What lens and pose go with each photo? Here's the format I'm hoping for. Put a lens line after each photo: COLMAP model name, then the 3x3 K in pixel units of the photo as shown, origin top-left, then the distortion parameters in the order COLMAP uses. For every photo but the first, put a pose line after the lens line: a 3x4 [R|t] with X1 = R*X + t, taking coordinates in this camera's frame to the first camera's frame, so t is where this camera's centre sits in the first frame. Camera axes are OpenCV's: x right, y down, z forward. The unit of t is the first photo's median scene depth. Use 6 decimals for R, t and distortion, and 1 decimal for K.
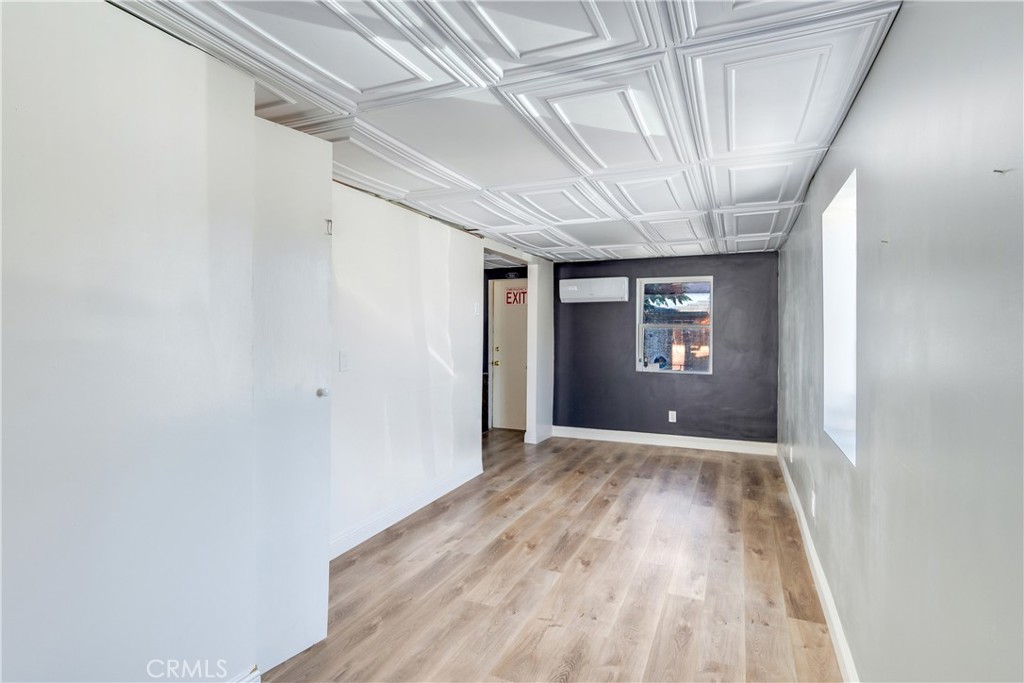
lens RADIAL K [[503.7, 0, 514.6], [0, 503.7, 342.3], [0, 0, 1]] dist [0.000768, -0.000128]
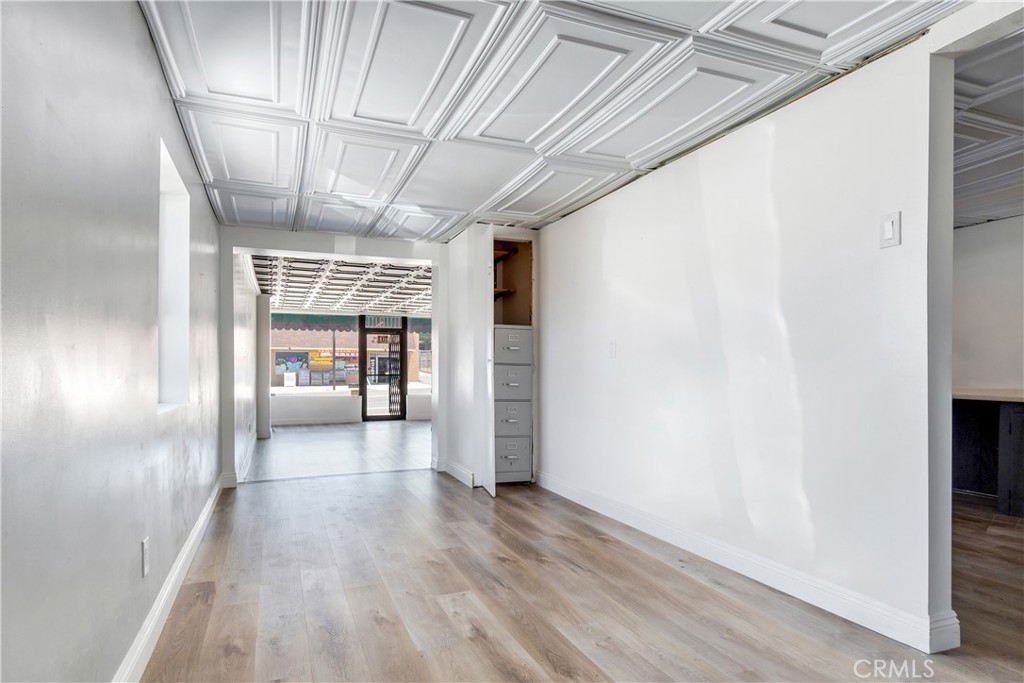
lens RADIAL K [[552.9, 0, 485.5], [0, 552.9, 376.8], [0, 0, 1]] dist [0.013652, -0.009896]
pose [[-0.711428, 0.007043, -0.702724, 0.710300], [-0.016628, 0.999501, 0.026851, 0.069797], [0.702562, 0.030787, -0.710956, 1.627152]]
